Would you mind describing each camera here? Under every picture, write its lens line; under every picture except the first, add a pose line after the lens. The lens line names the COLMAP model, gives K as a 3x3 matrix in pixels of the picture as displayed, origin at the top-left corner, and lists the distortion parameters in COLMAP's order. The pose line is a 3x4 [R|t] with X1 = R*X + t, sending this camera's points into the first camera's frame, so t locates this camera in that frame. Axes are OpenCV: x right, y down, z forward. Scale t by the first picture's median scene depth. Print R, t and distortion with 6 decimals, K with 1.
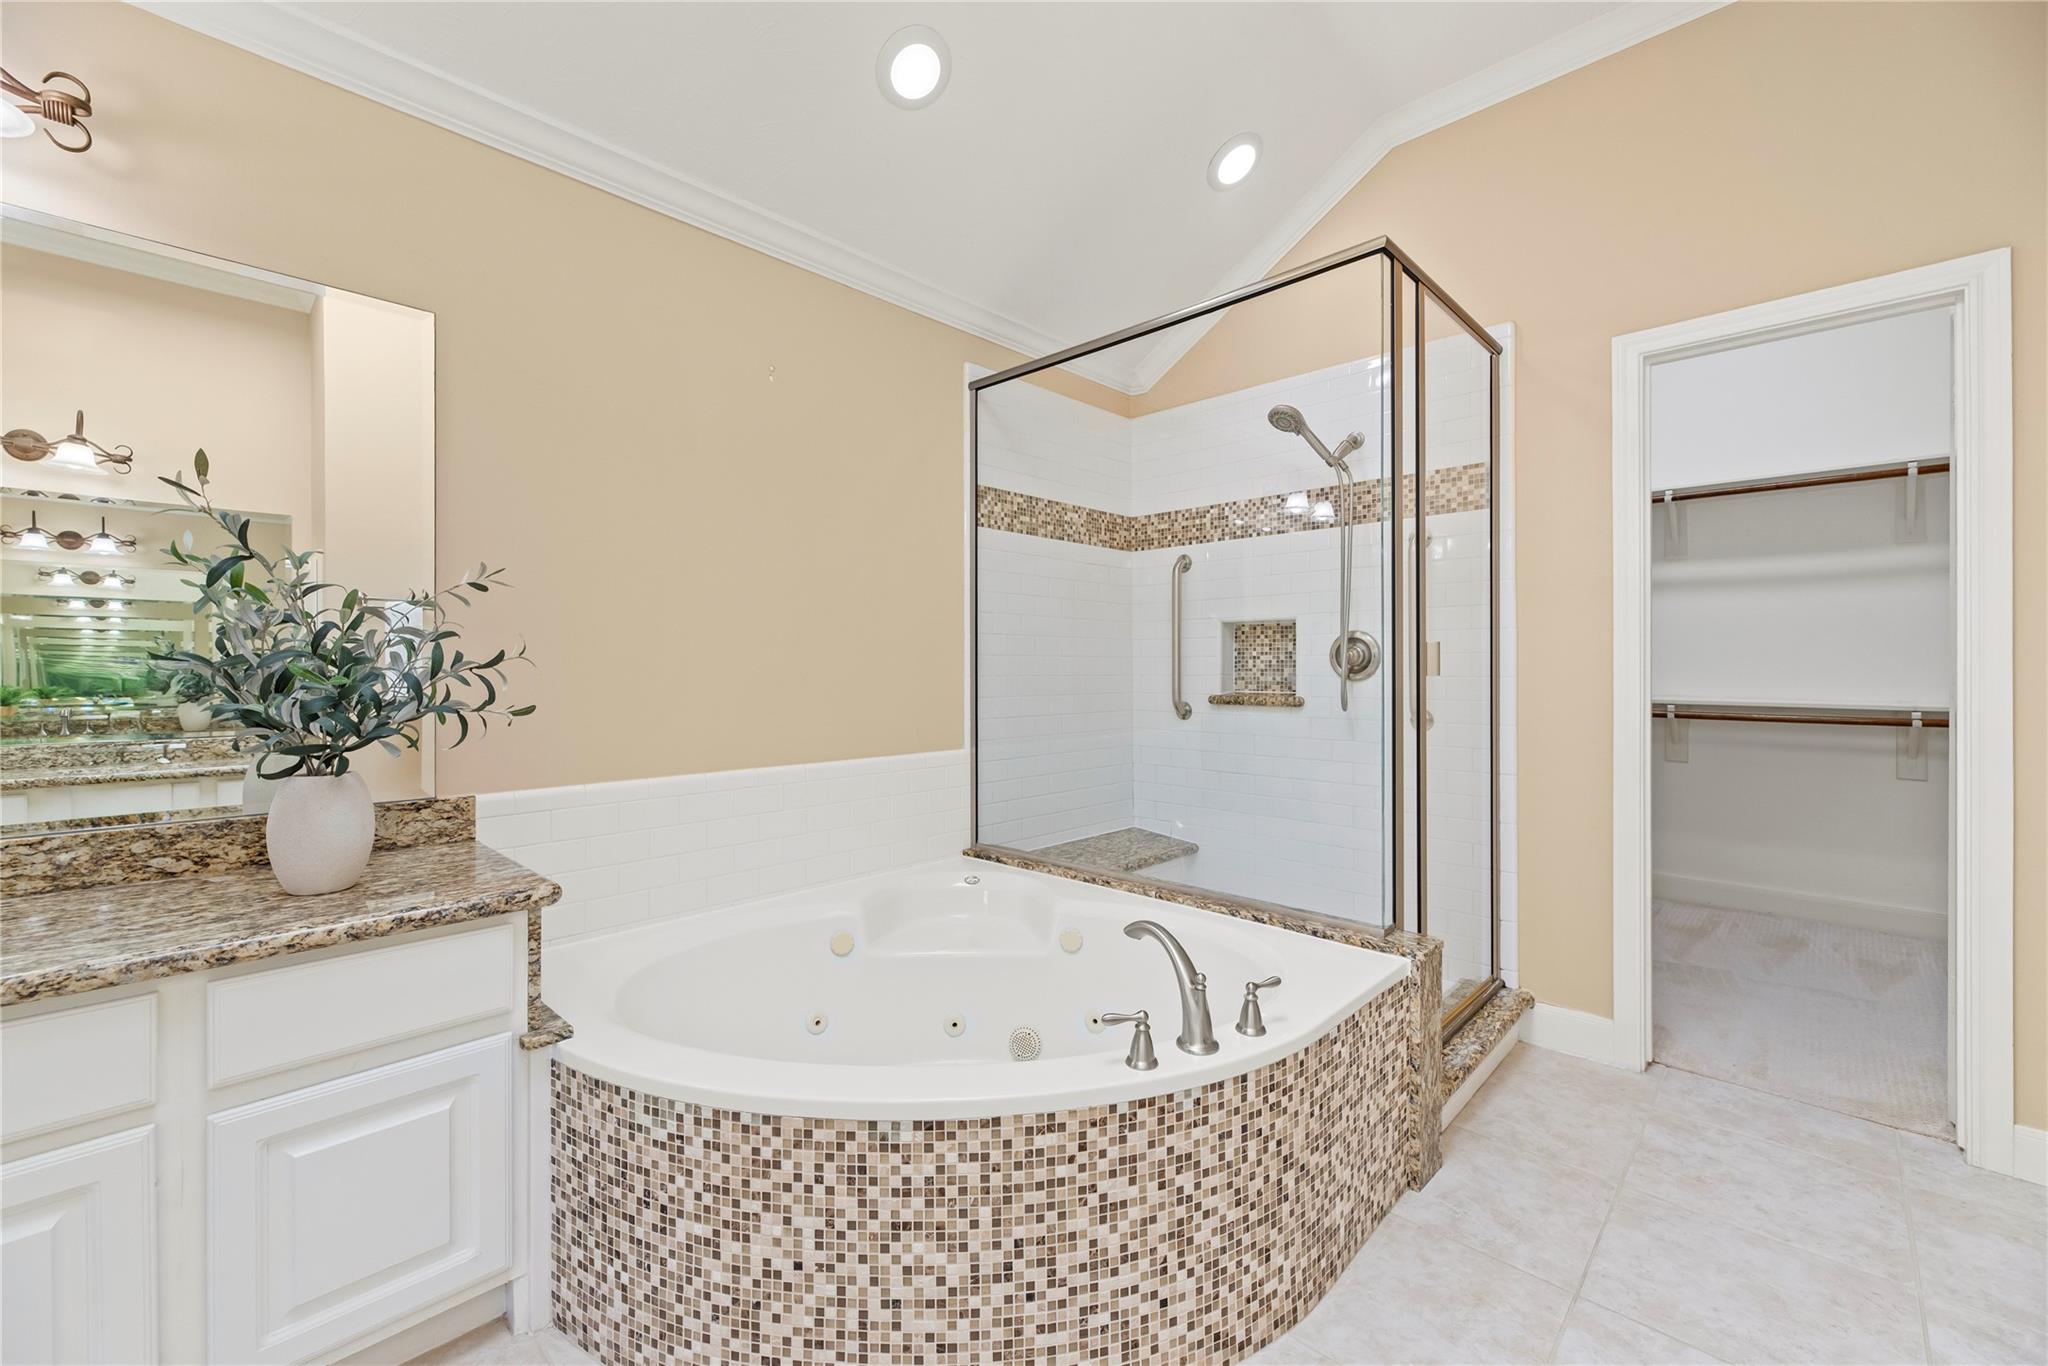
lens RADIAL K [[838.5, 0, 1022.9], [0, 838.5, 673.4], [0, 0, 1]] dist [0.002801, -0.000166]
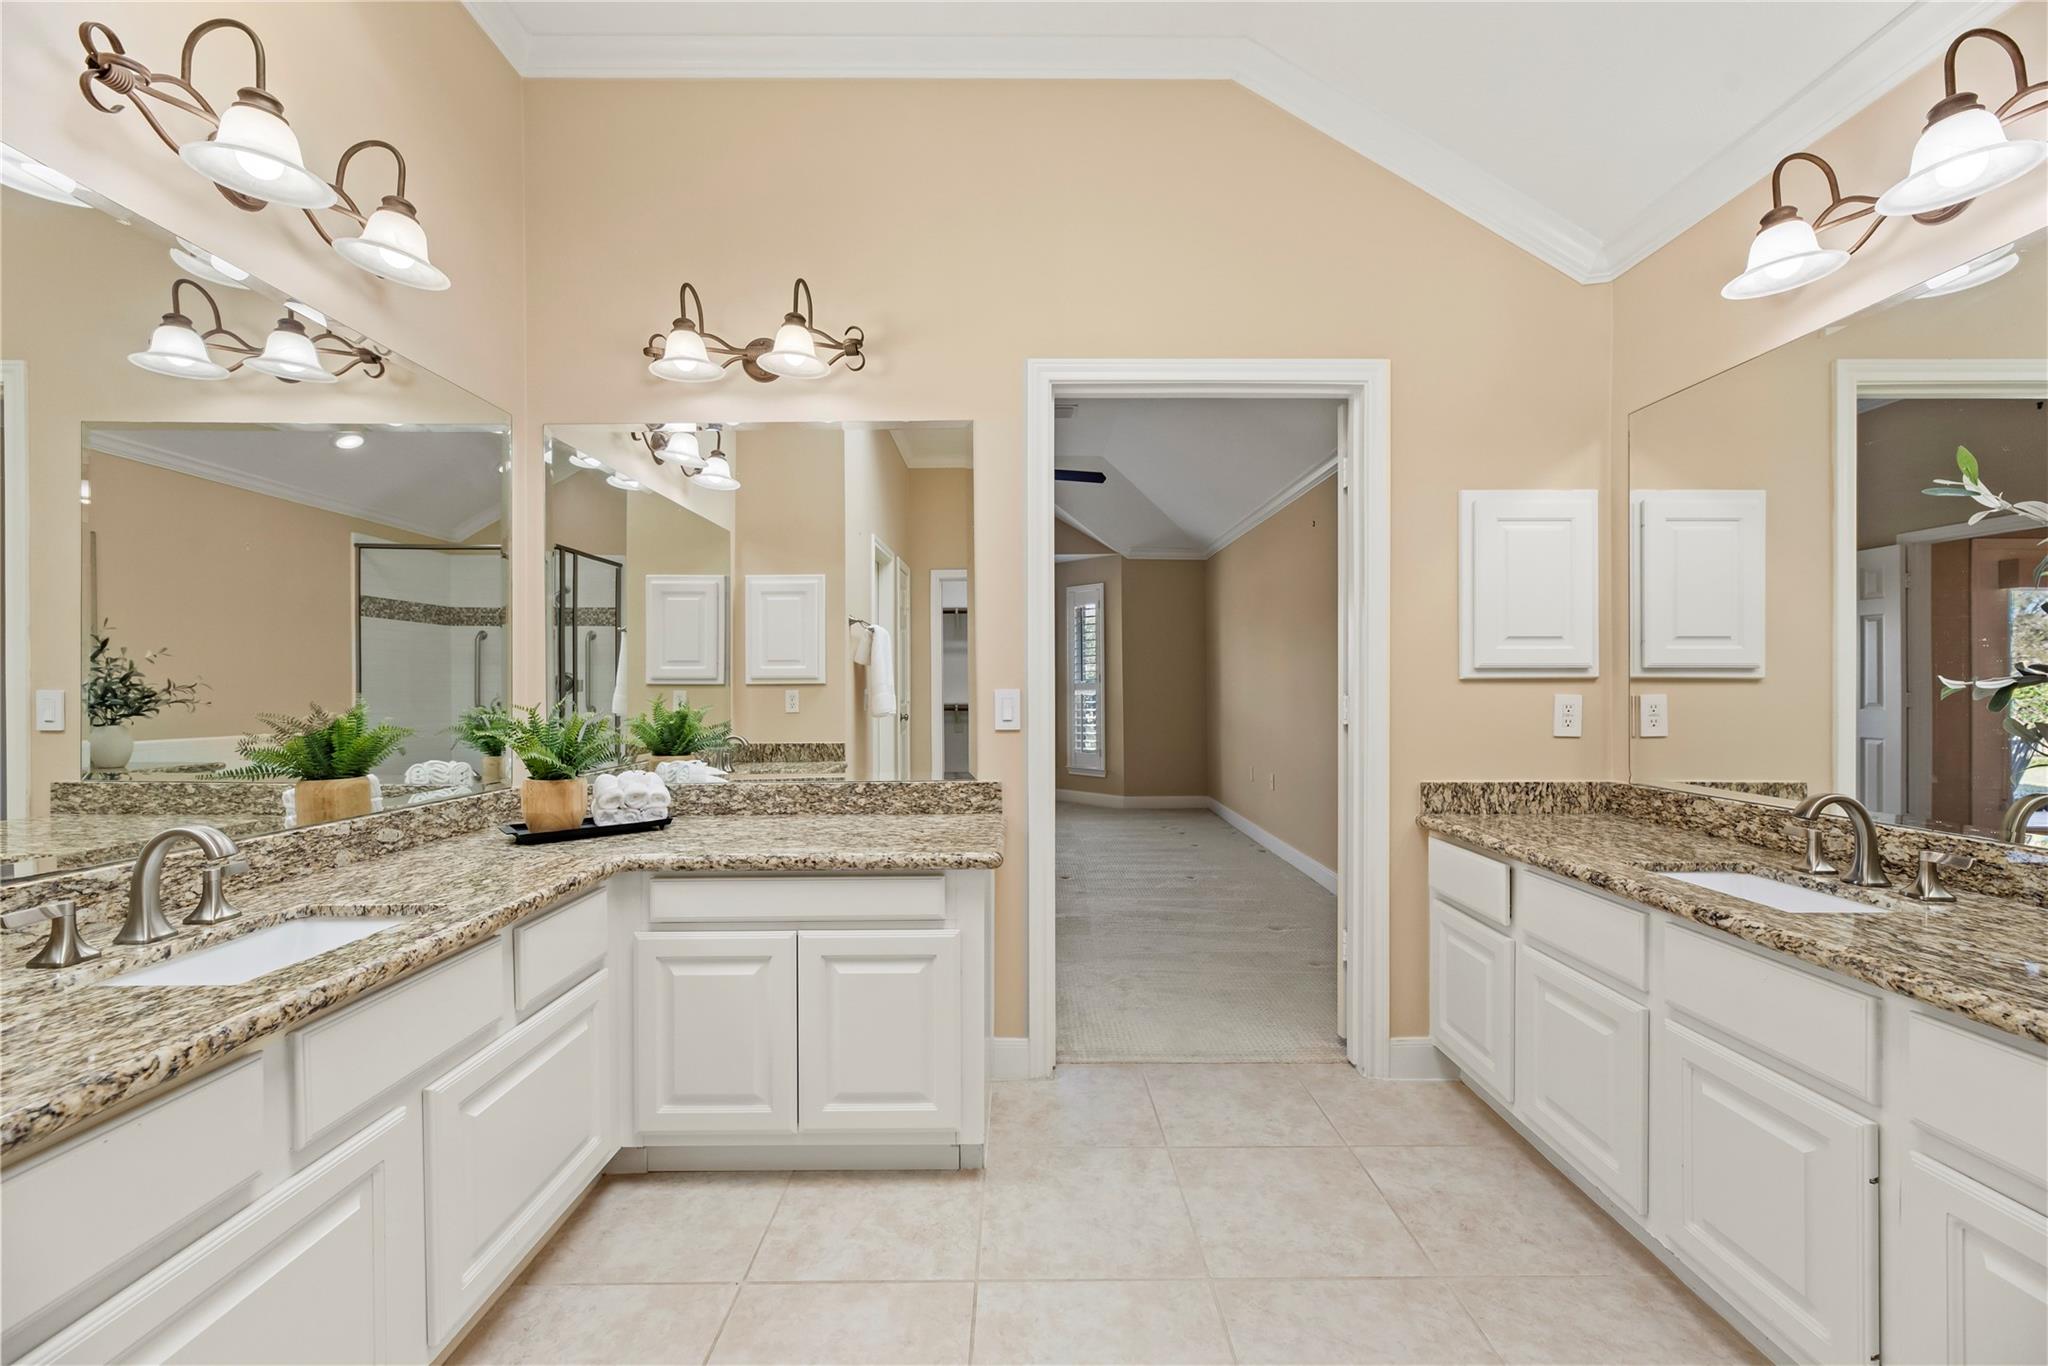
lens RADIAL K [[838.5, 0, 1012.0], [0, 838.5, 692.5], [0, 0, 1]] dist [0.002801, -0.000166]
pose [[0.739332, -0.000468, 0.673341, -0.241861], [0.001859, 0.999997, -0.001346, 0.010567], [-0.673338, 0.002247, 0.739331, -1.446043]]
